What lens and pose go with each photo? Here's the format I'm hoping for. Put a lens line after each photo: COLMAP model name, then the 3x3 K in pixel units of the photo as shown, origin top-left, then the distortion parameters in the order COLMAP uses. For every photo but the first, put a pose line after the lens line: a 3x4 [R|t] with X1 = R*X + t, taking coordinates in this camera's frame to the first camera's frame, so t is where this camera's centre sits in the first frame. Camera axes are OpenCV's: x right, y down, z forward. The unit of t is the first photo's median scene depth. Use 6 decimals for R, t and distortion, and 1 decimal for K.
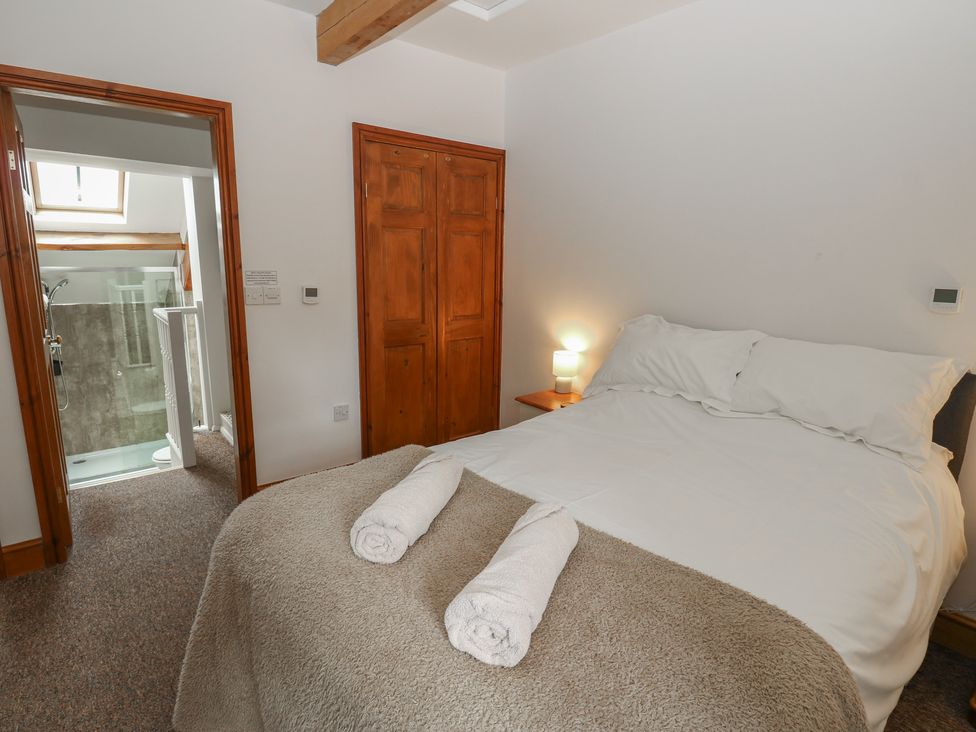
lens RADIAL K [[527.3, 0, 479.2], [0, 527.3, 363.9], [0, 0, 1]] dist [-0.008746, -0.005089]
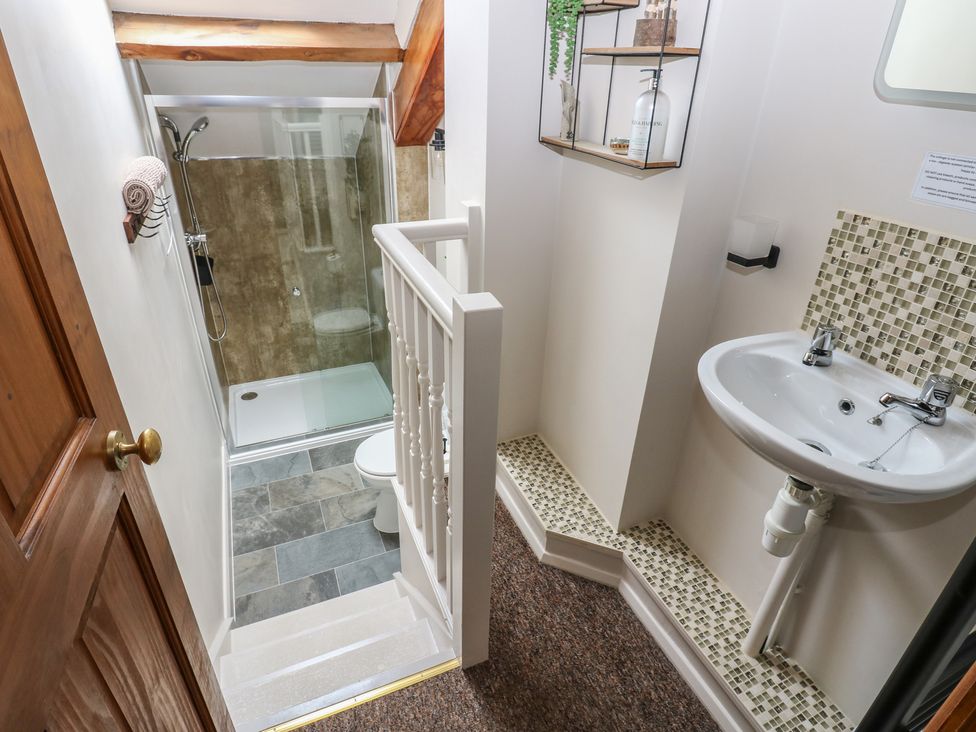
lens RADIAL K [[527.3, 0, 489.2], [0, 527.3, 366.4], [0, 0, 1]] dist [-0.008746, -0.005089]
pose [[0.966306, 0.137389, -0.217661, -0.291901], [-0.066687, 0.950388, 0.303834, -0.087214], [0.248606, -0.279082, 0.927528, 0.418690]]
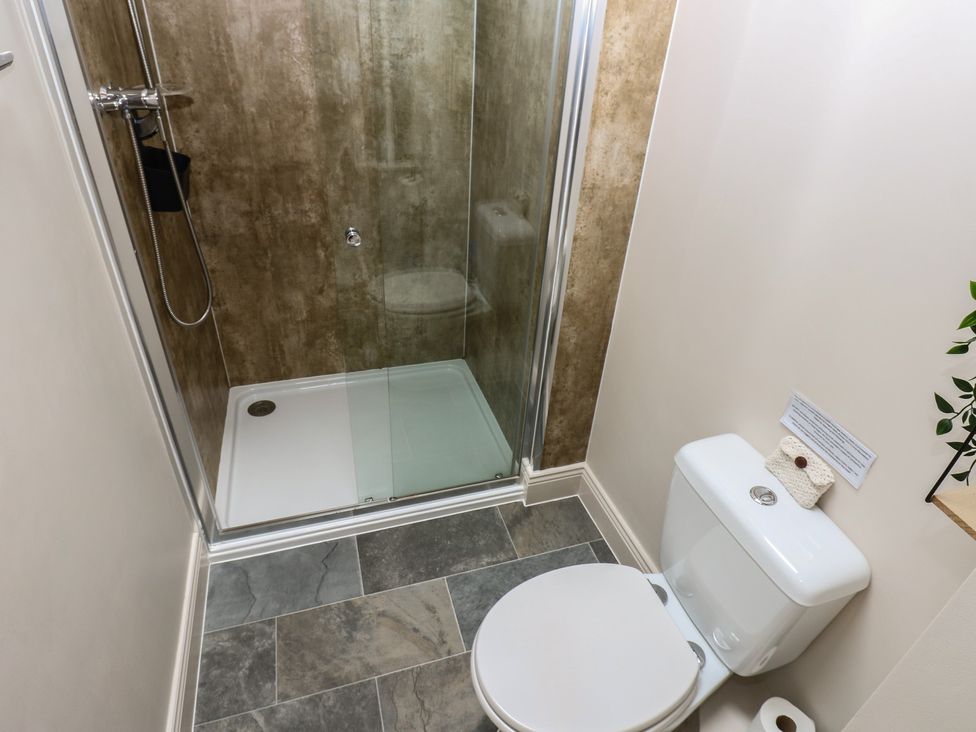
lens RADIAL K [[543.6, 0, 490.2], [0, 543.6, 361.7], [0, 0, 1]] dist [0.001511, -0.001677]
pose [[0.933401, 0.231677, -0.274021, -0.469323], [-0.115174, 0.916667, 0.382697, -0.034075], [0.339848, -0.325649, 0.882301, 0.671495]]
